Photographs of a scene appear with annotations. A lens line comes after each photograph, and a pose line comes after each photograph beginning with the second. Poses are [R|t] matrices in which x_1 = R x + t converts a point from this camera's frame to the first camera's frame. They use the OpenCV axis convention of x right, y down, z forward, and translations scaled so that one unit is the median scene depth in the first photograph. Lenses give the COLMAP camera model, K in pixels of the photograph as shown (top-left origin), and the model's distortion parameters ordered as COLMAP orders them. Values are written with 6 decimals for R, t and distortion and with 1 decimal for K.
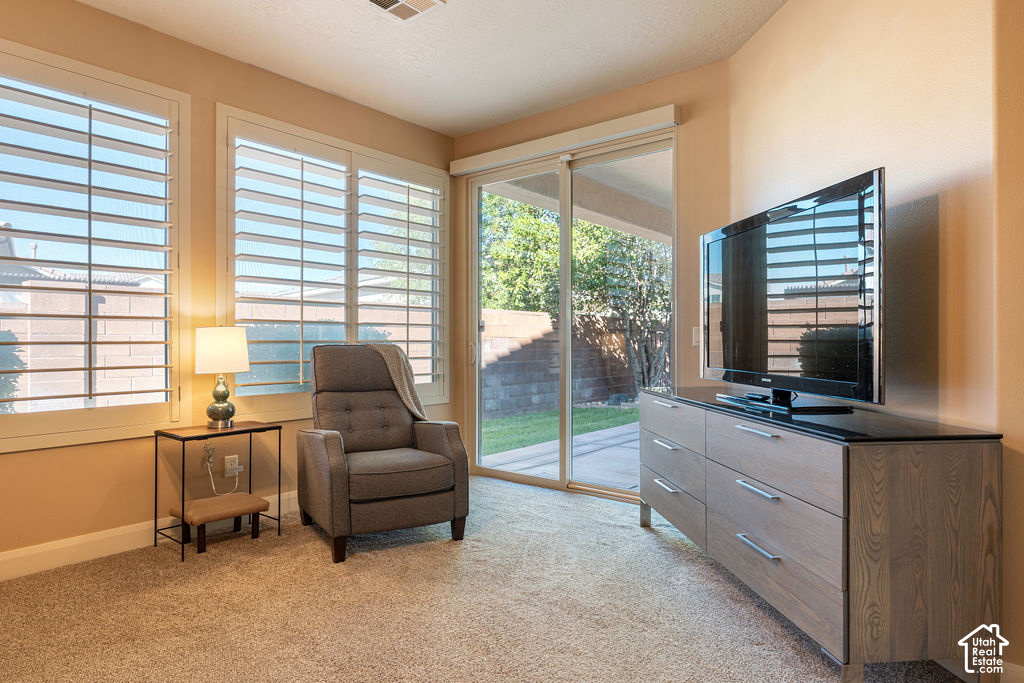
lens RADIAL K [[609.8, 0, 515.3], [0, 609.8, 338.1], [0, 0, 1]] dist [0.003613, -0.005355]
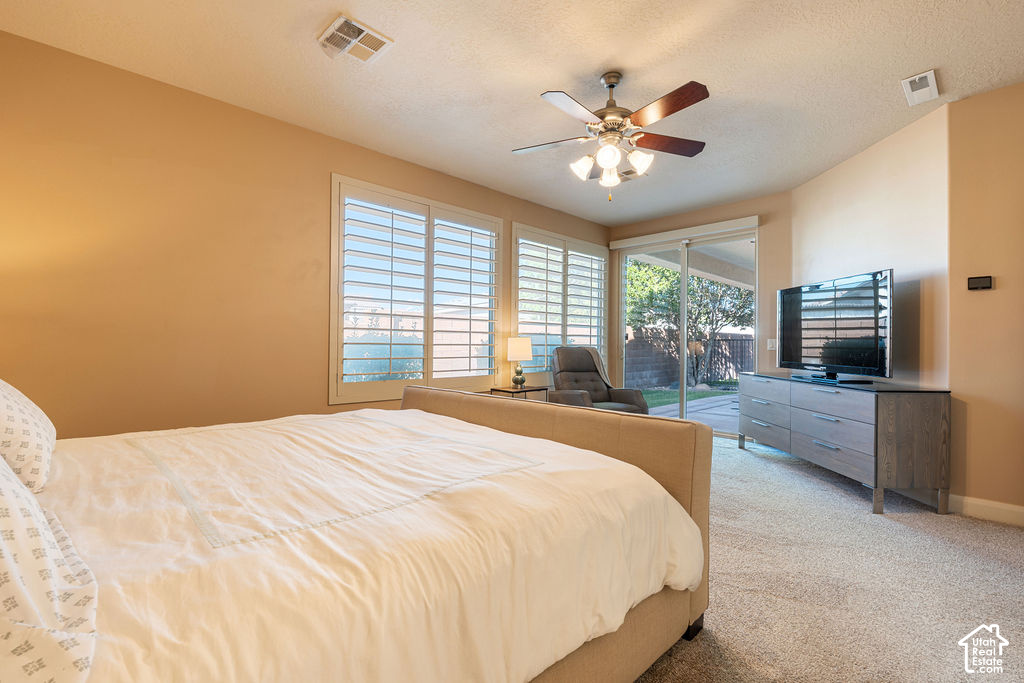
lens RADIAL K [[451.8, 0, 508.5], [0, 451.8, 340.0], [0, 0, 1]] dist [-0.017787, 0.001292]
pose [[0.991677, 0.009796, -0.128378, -0.292847], [-0.010429, 0.999937, -0.004263, -0.002272], [0.128329, 0.005566, 0.991716, -0.400945]]
